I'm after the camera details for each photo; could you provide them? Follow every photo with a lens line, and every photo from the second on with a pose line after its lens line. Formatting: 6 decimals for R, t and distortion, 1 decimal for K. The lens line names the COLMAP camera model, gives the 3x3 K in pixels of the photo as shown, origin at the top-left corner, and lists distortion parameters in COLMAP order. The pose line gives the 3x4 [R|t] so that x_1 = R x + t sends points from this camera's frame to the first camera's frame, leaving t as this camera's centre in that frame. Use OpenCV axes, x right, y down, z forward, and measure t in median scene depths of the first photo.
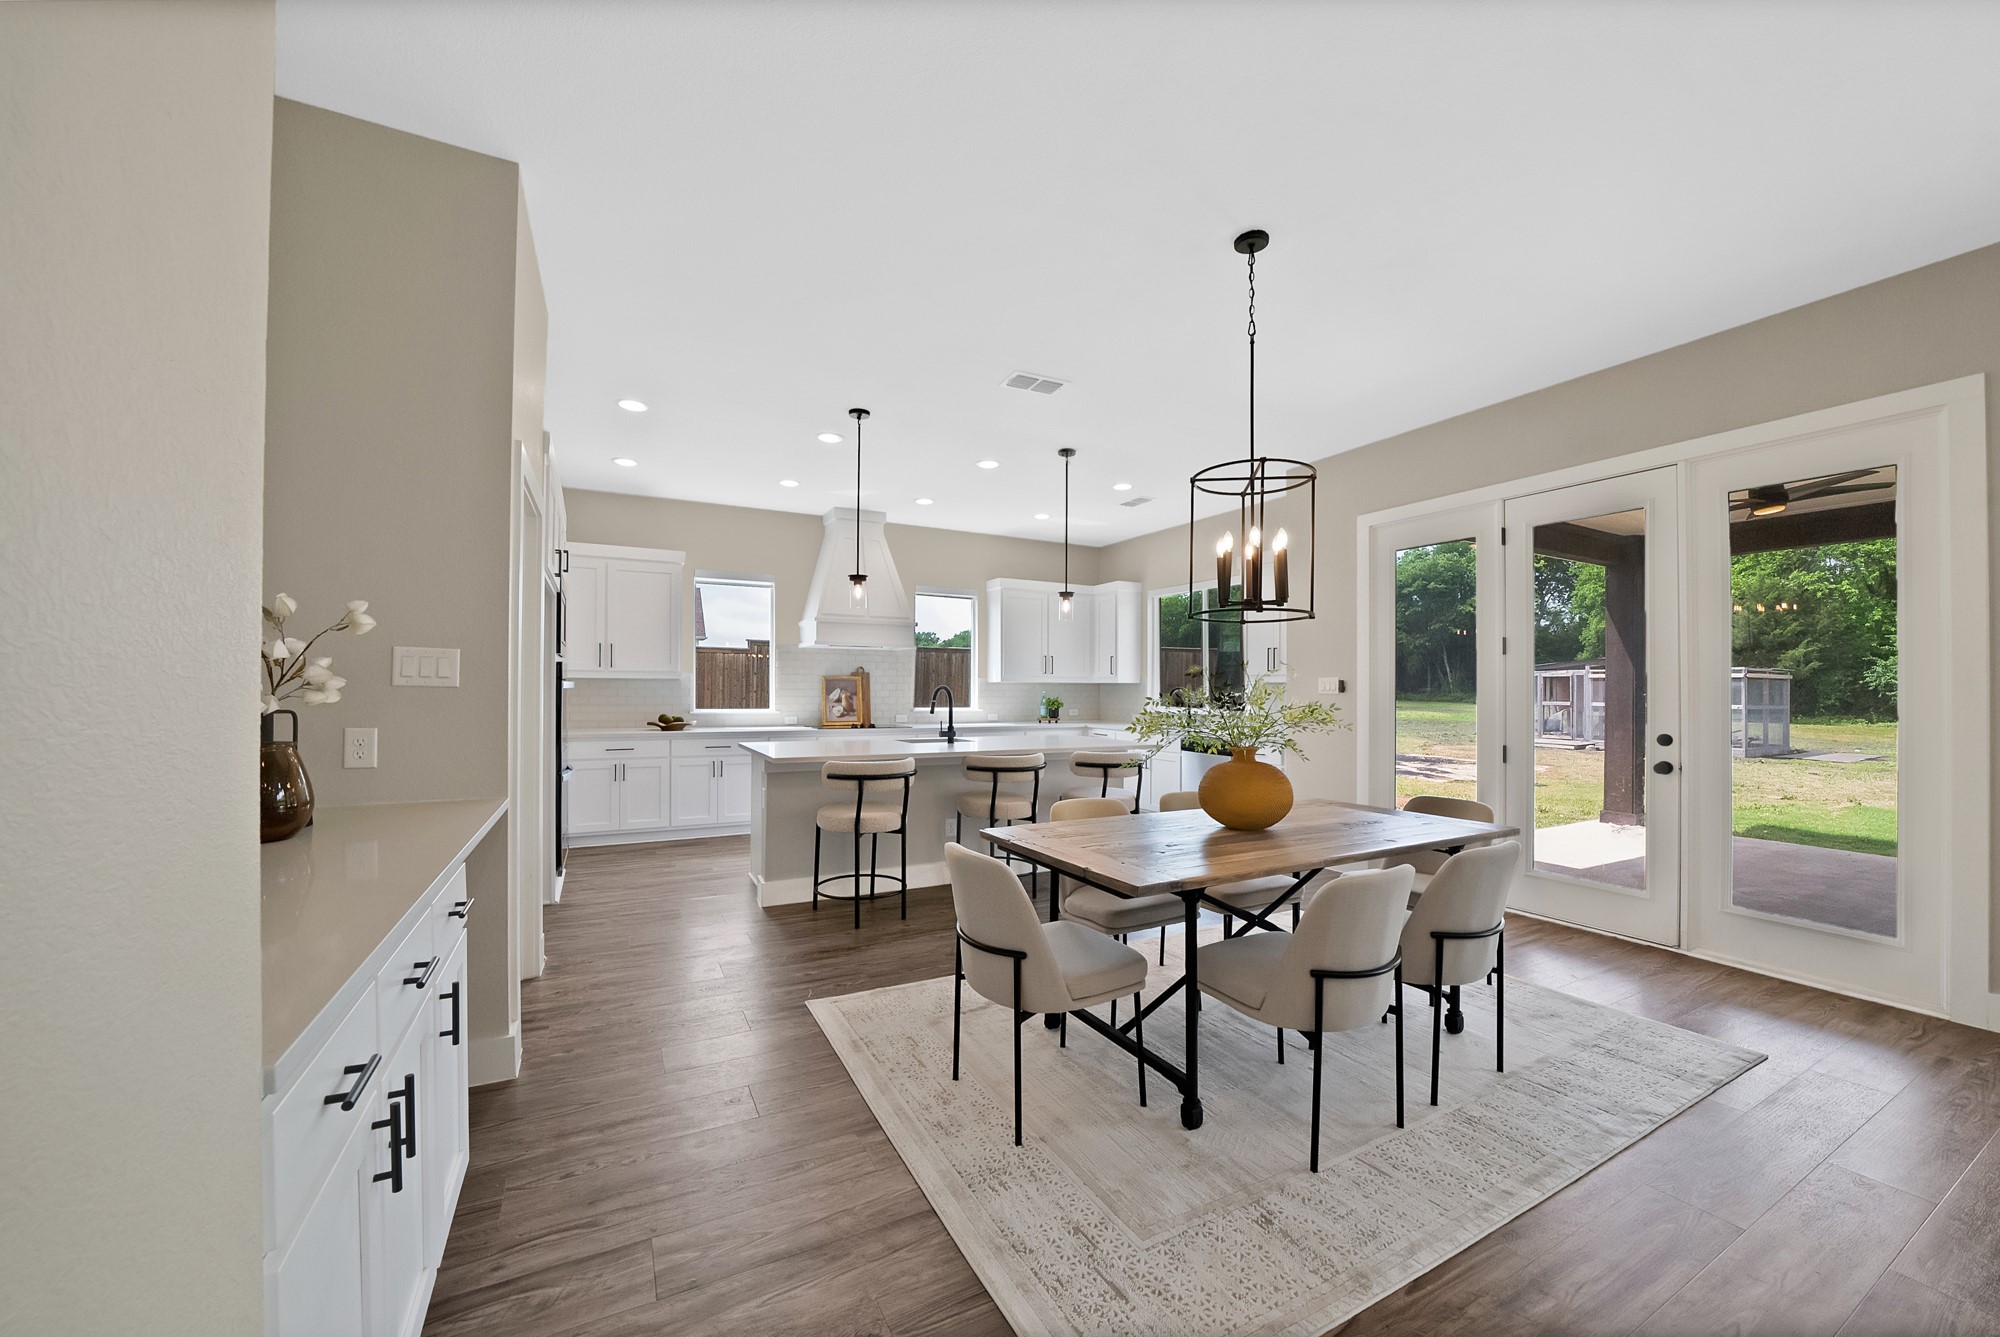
lens RADIAL K [[734.6, 0, 1017.3], [0, 734.6, 691.4], [0, 0, 1]] dist [-0.000348, -0.000010]
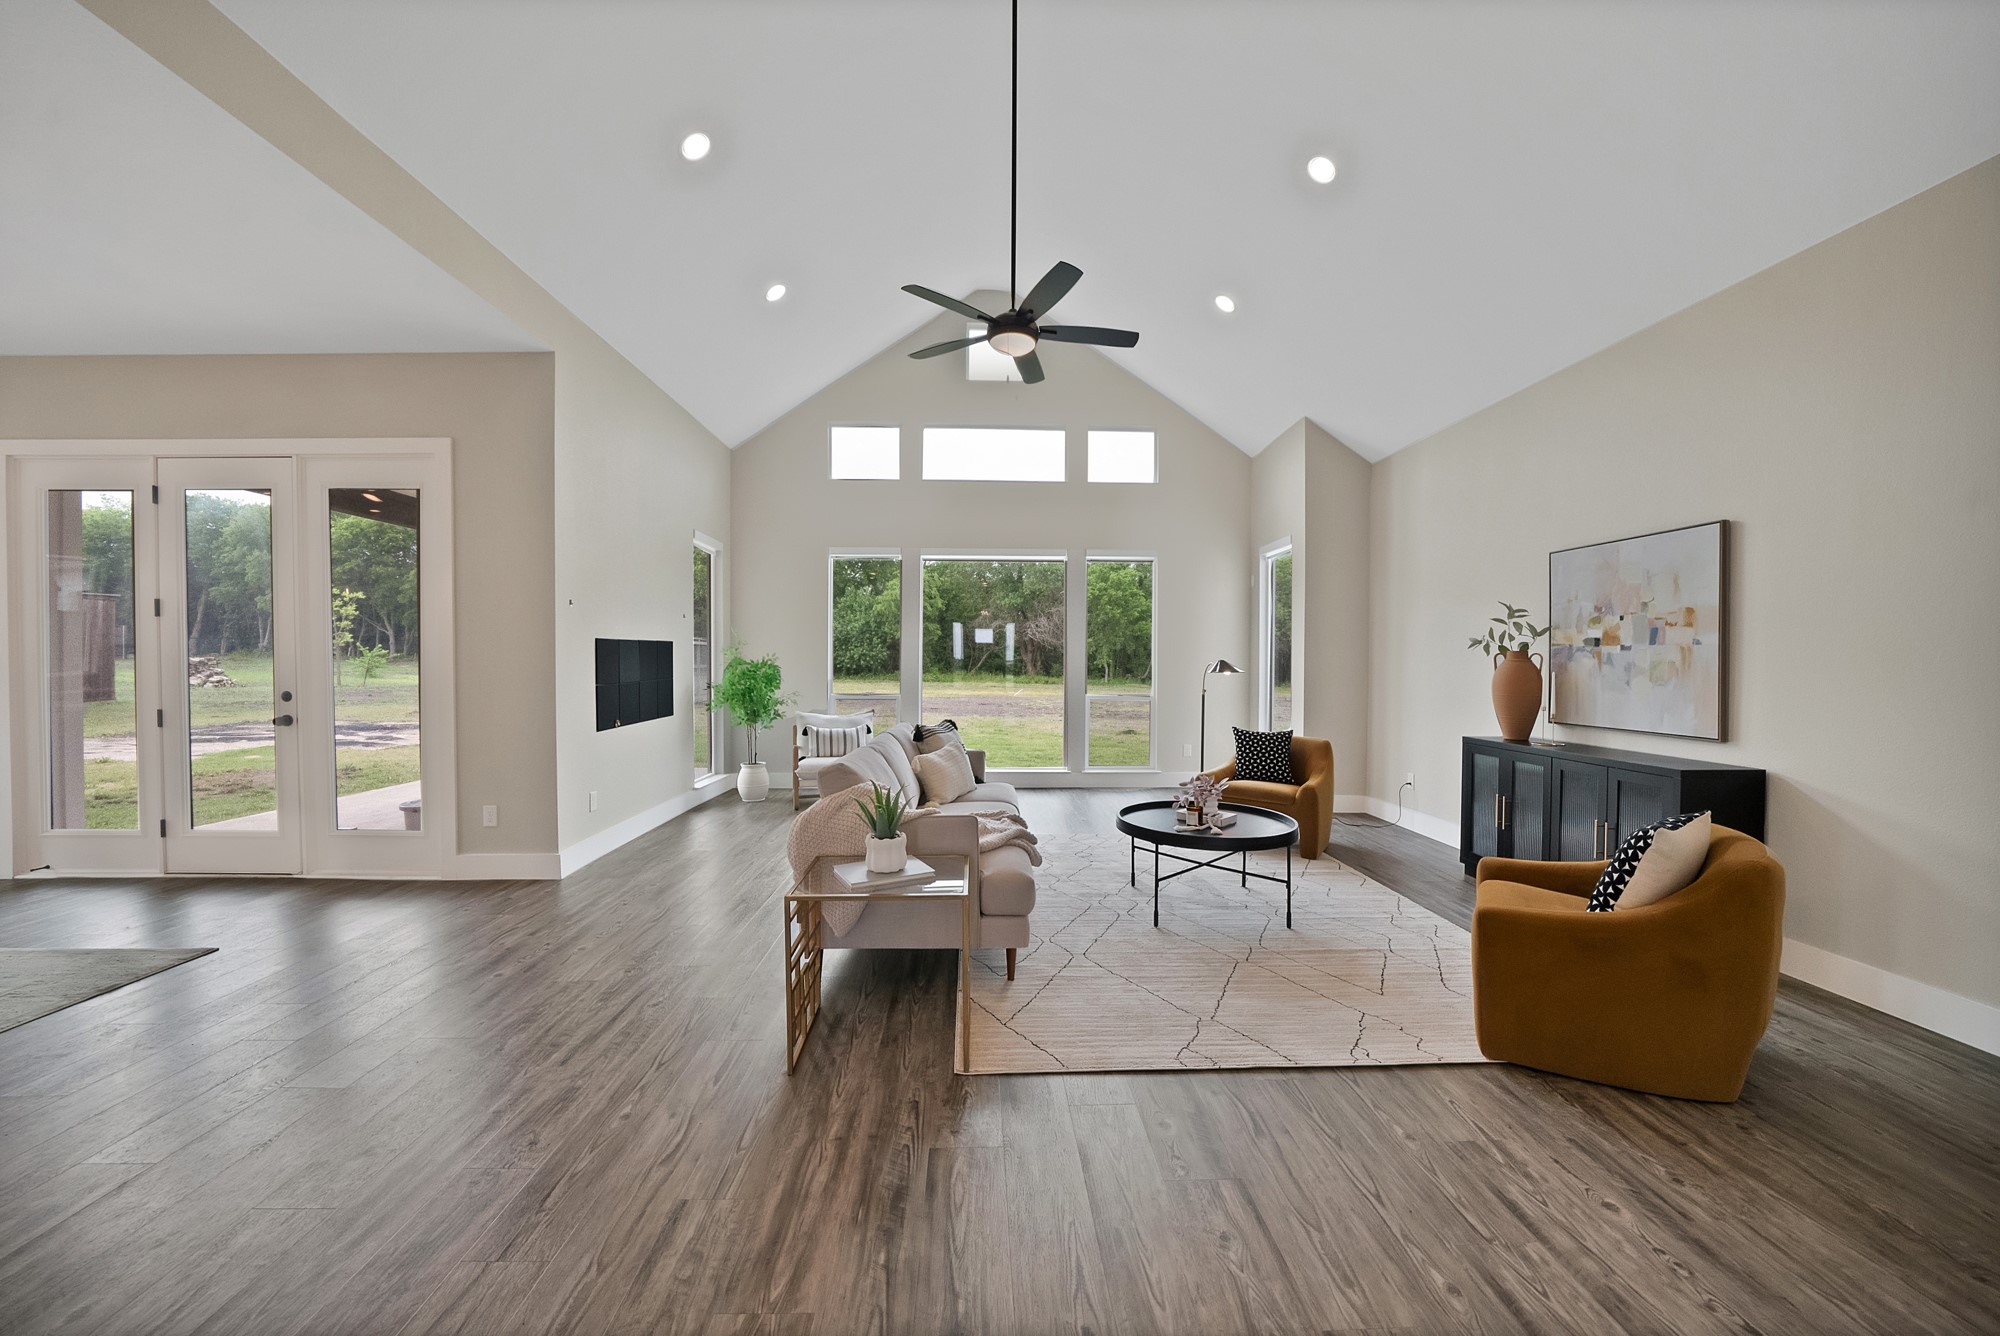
lens RADIAL K [[723.1, 0, 1004.7], [0, 723.1, 666.5], [0, 0, 1]] dist [-0.023466, 0.000042]
pose [[0.457566, -0.015751, 0.889036, 0.225177], [0.001582, 0.999856, 0.016900, 0.002205], [-0.889174, -0.006327, 0.457525, -0.269252]]
